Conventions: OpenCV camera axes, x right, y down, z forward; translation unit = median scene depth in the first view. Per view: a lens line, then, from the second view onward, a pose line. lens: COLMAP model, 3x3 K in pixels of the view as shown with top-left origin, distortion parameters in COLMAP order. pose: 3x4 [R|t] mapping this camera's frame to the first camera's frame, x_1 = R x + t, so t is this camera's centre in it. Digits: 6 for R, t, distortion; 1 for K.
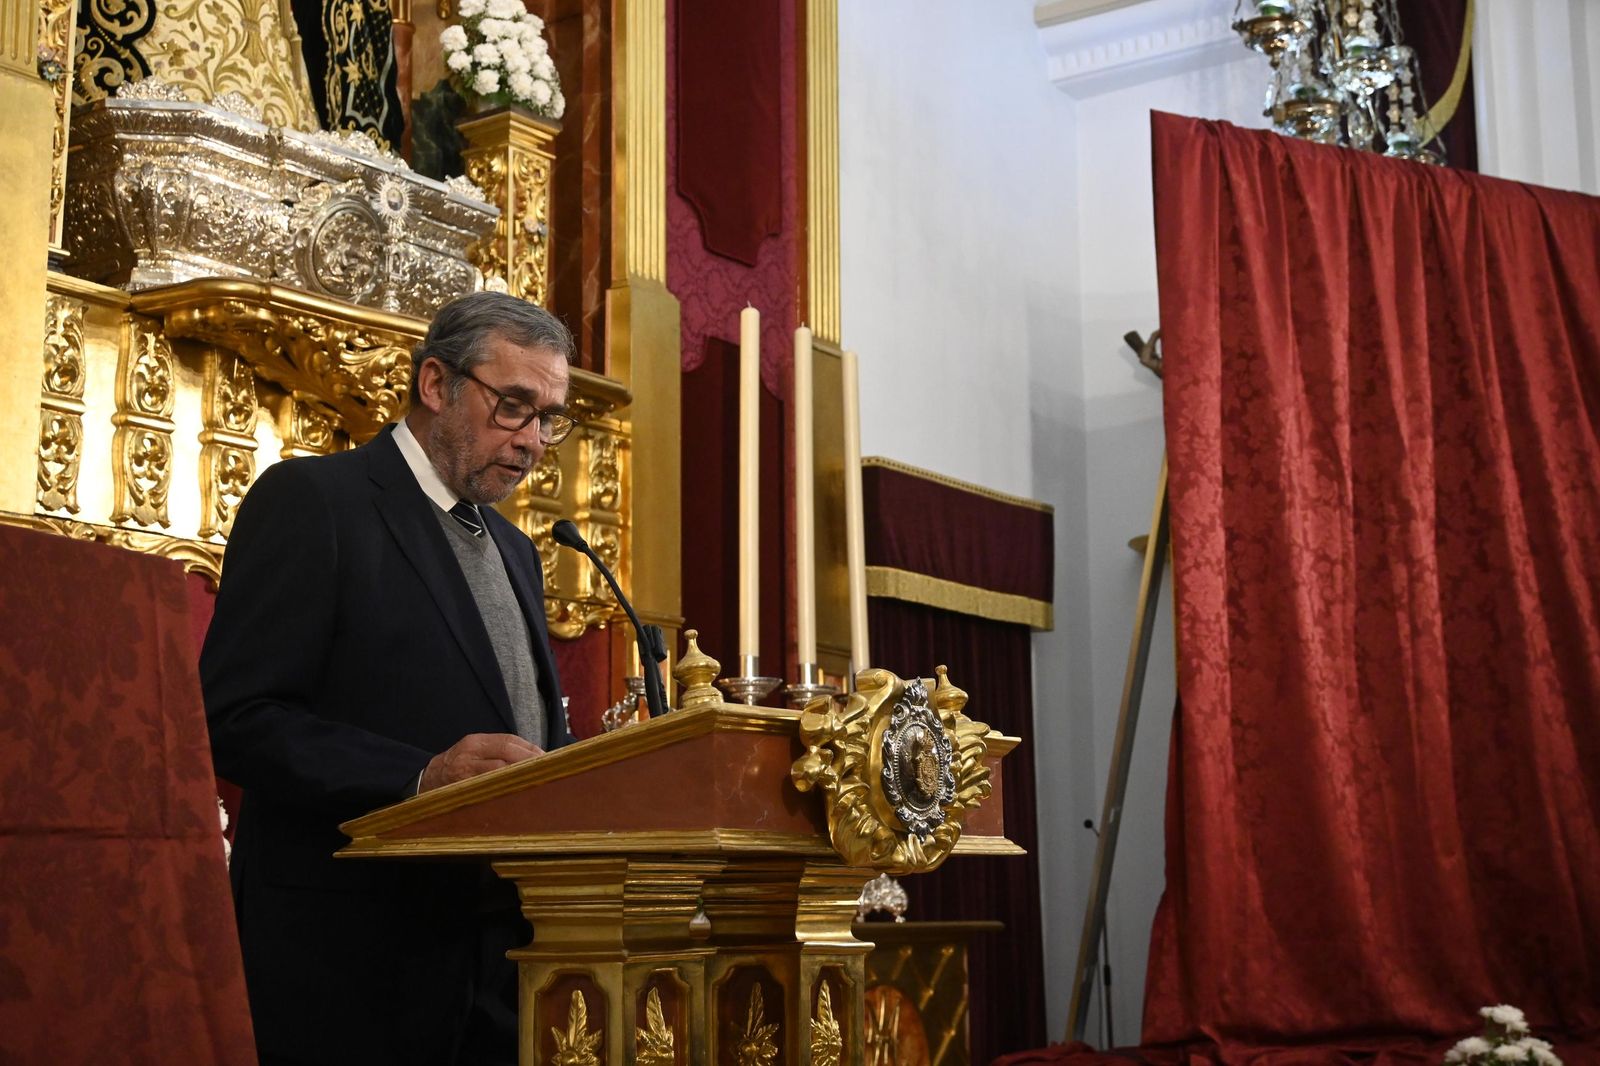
lens RADIAL K [[2397.0, 0, 800.0], [0, 2397.0, 533.0], [0, 0, 1]] dist [0.014179, 0.006651]
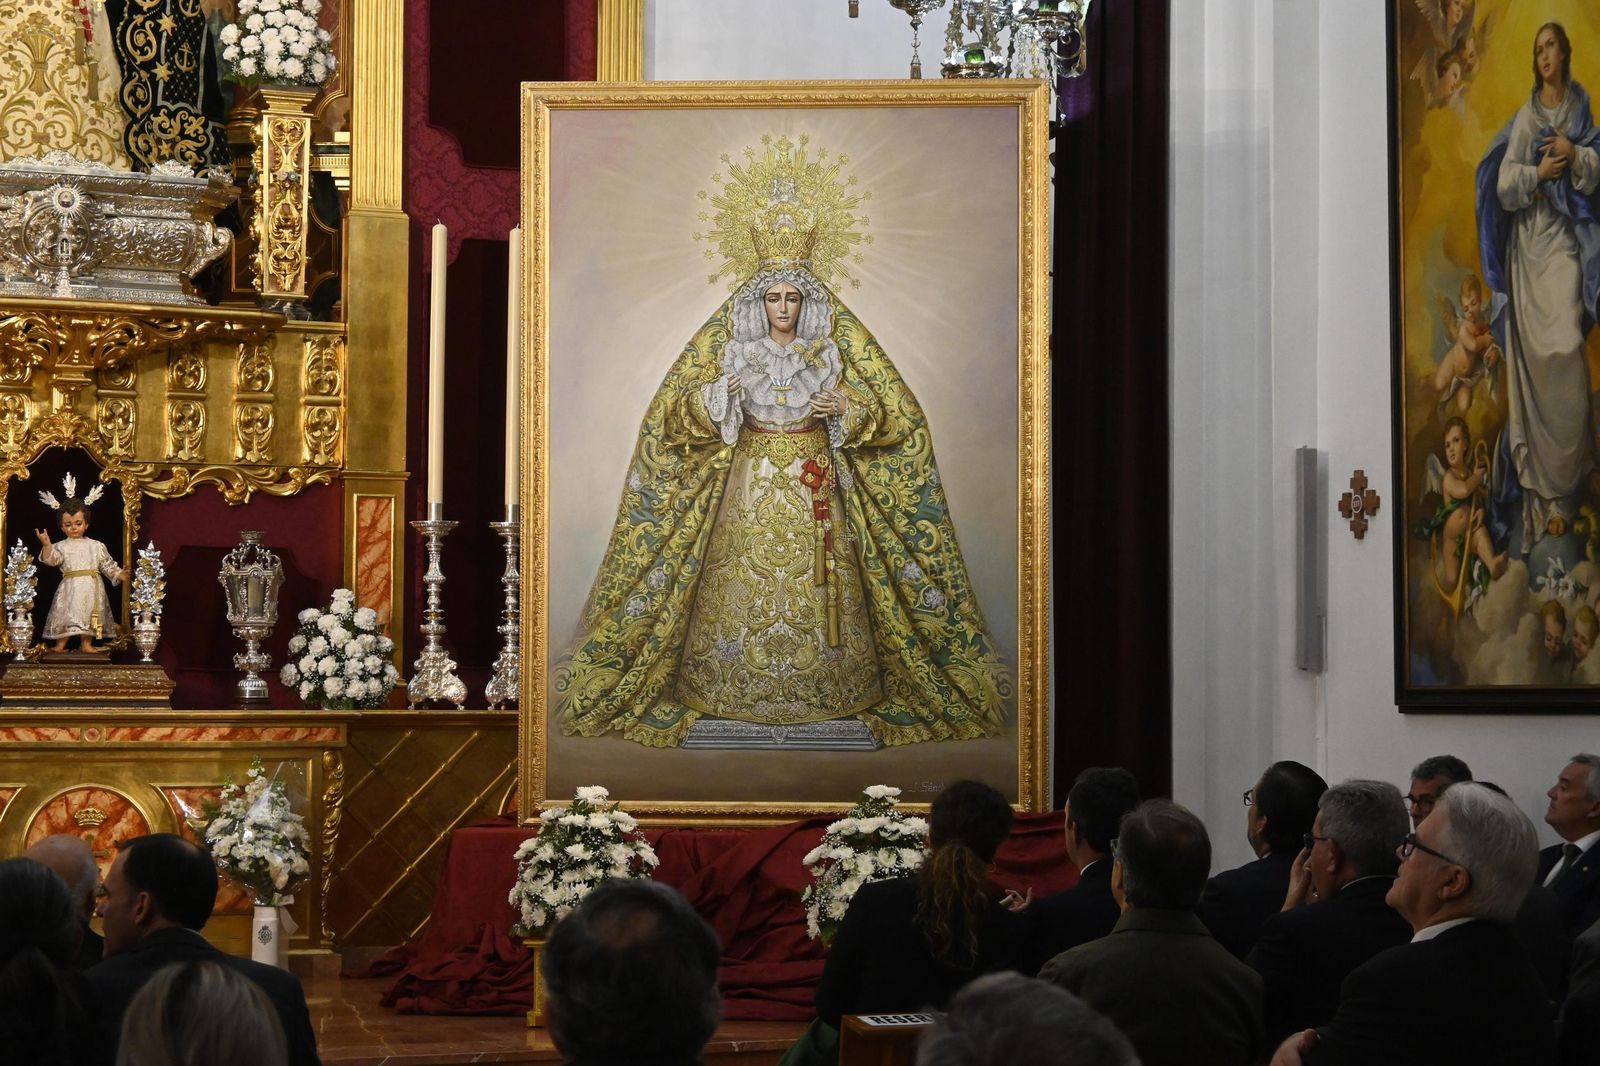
lens RADIAL K [[3190.7, 0, 800.0], [0, 3190.7, 533.0], [0, 0, 1]] dist [0.026035, 0.121369]
pose [[0.835605, -0.008391, -0.549267, 1.084162], [0.074237, 0.992436, 0.097776, -0.085395], [0.544292, -0.122479, 0.829907, -0.311420]]
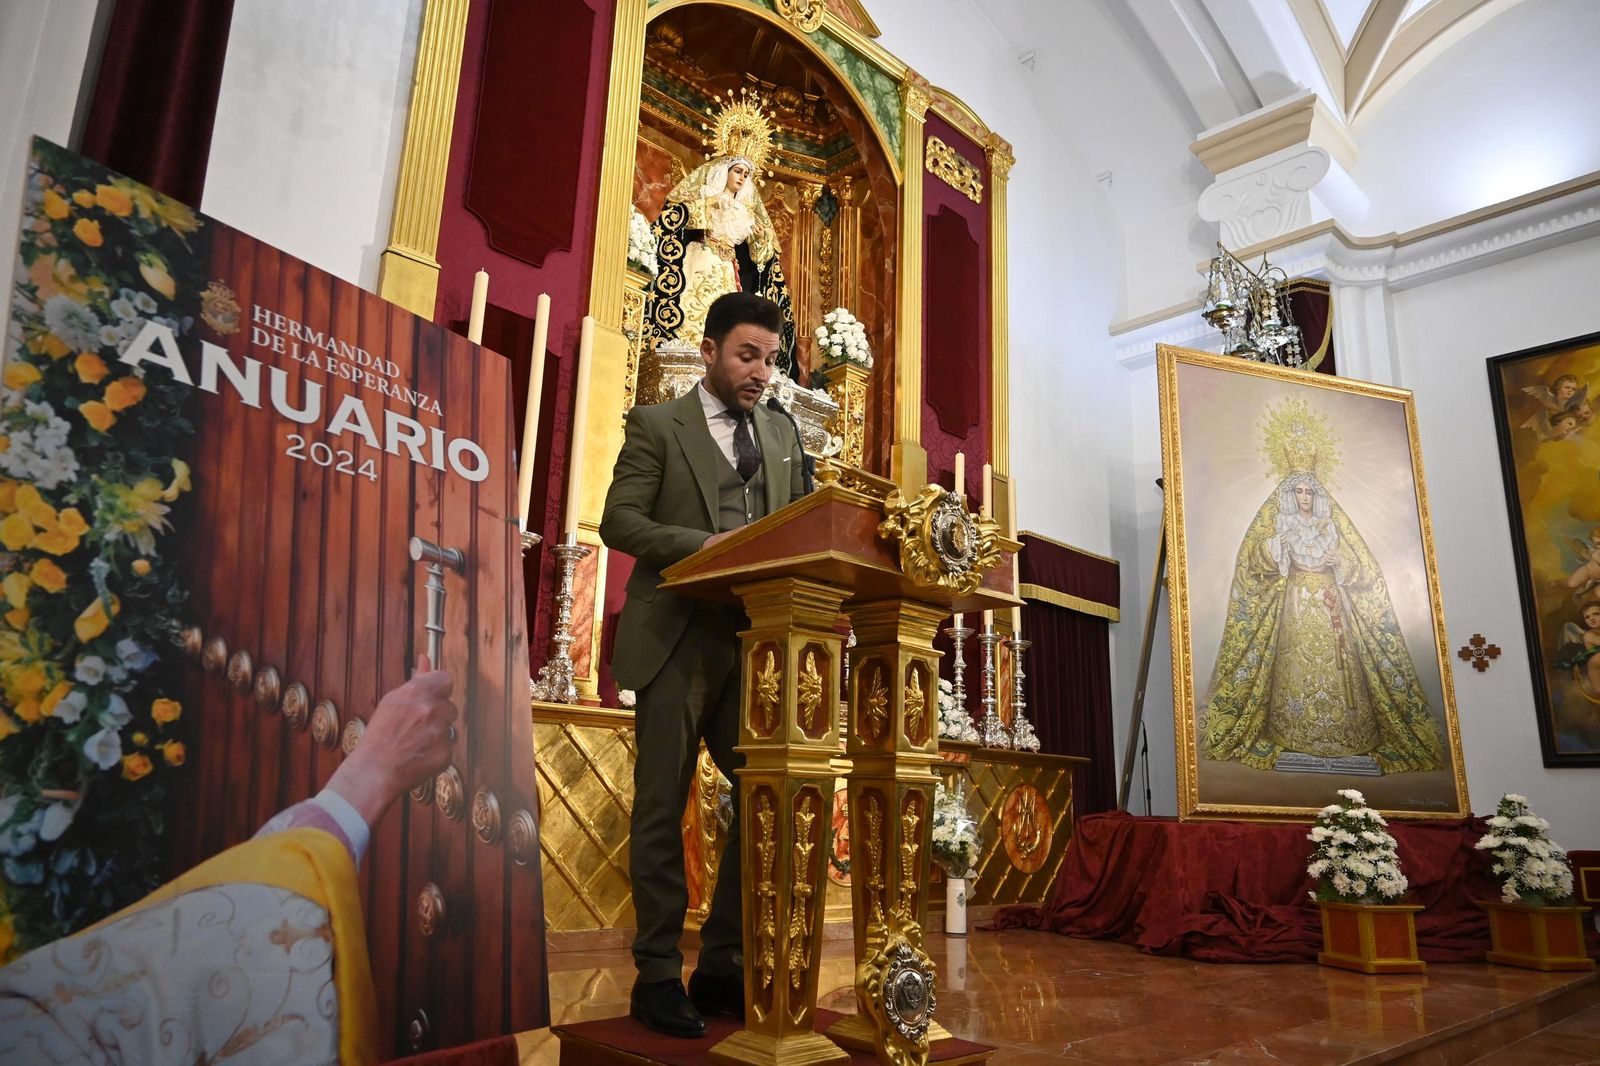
lens RADIAL K [[1085.2, 0, 800.0], [0, 1085.2, 533.0], [0, 0, 1]] dist [-0.003413, -0.000831]
pose [[0.978850, -0.005363, -0.204509, 0.036813], [-0.012210, 0.996343, -0.084567, 0.059031], [0.204214, 0.085275, 0.975205, 0.055917]]
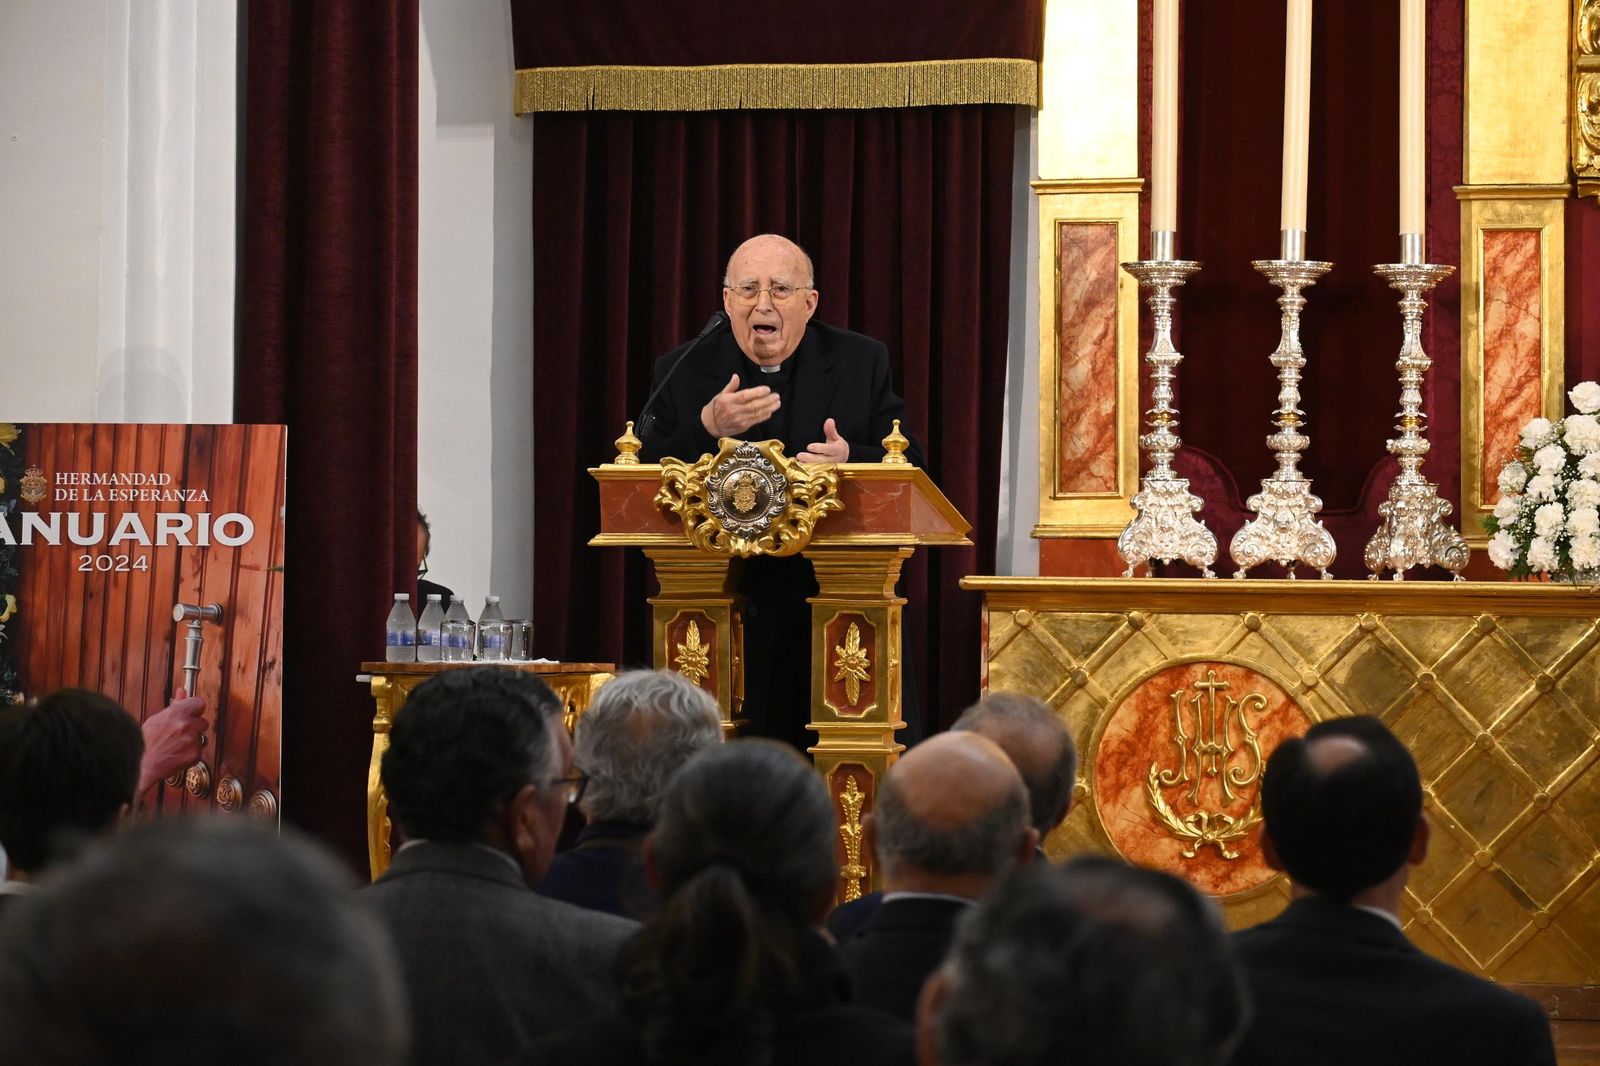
lens RADIAL K [[5208.2, 0, 800.0], [0, 5208.2, 533.0], [0, 0, 1]] dist [-0.034493, 0.605868]
pose [[0.379936, 0.010720, -0.924951, 1.209469], [0.136492, 0.988337, 0.067521, -0.041104], [0.914887, -0.151902, 0.374042, -0.115658]]
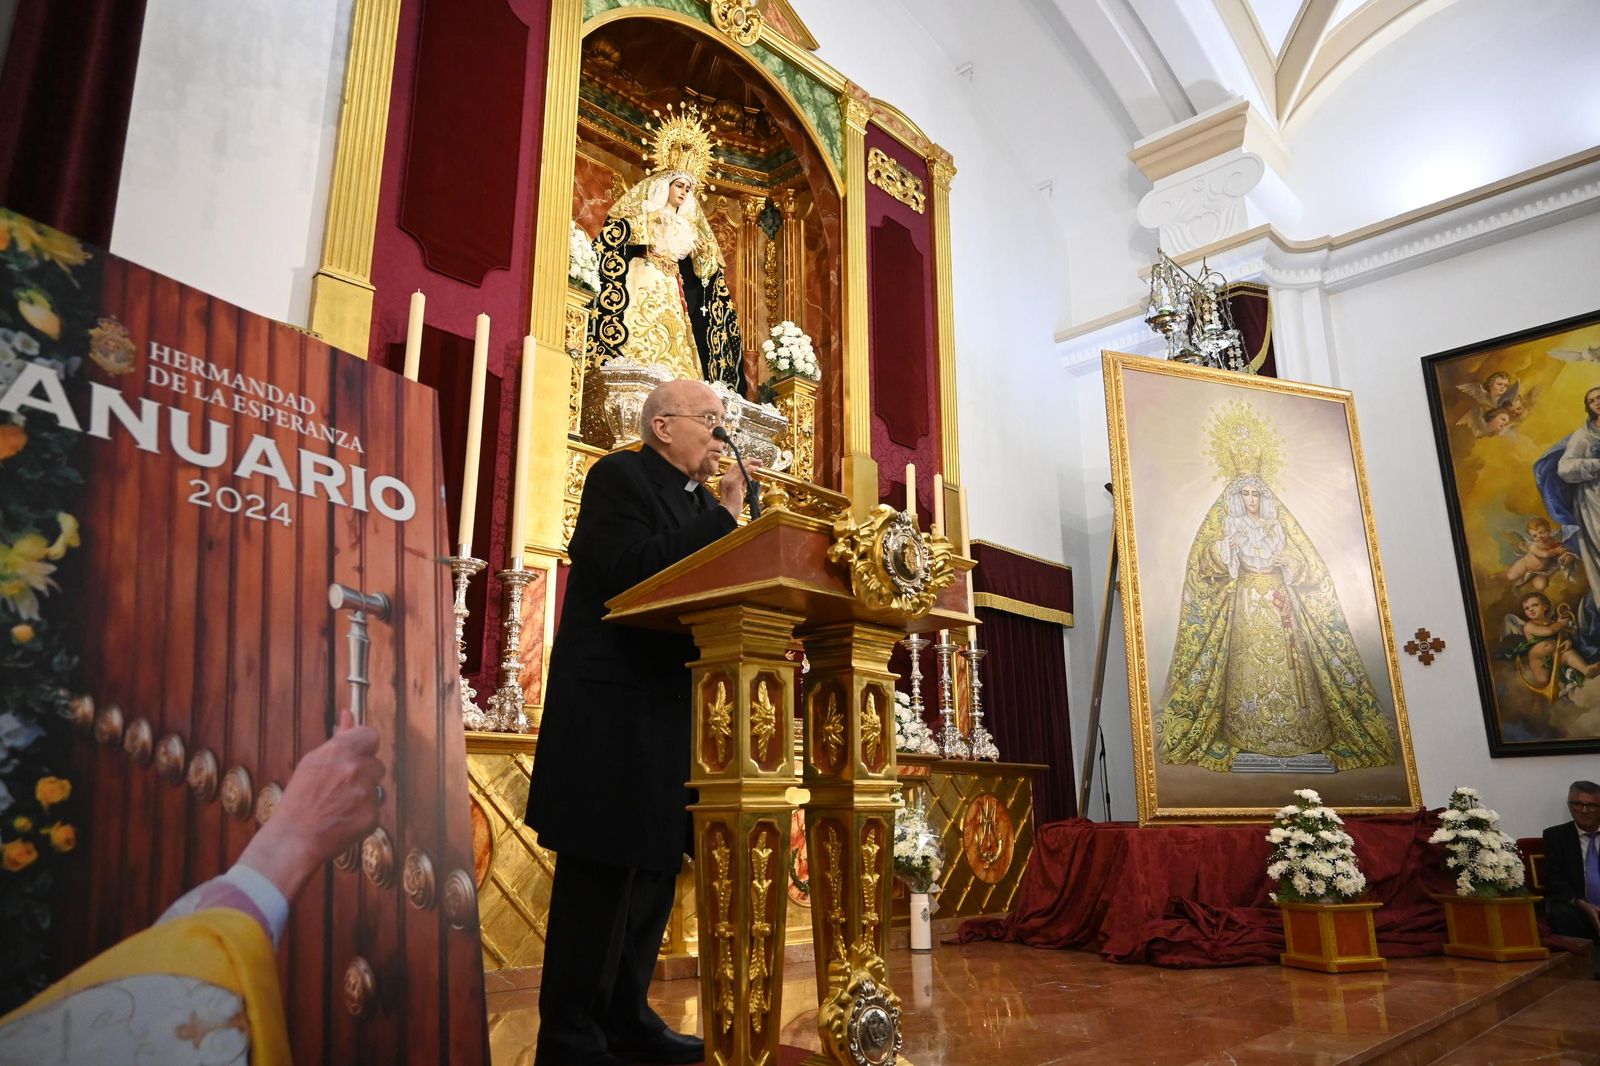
lens RADIAL K [[1084.0, 0, 800.0], [0, 1084.0, 533.0], [0, 0, 1]] dist [-0.002249, -0.002547]
pose [[0.986038, -0.035644, -0.162663, 0.036693], [0.020453, 0.995350, -0.094126, 0.054450], [0.165261, 0.089485, 0.982182, 0.064477]]
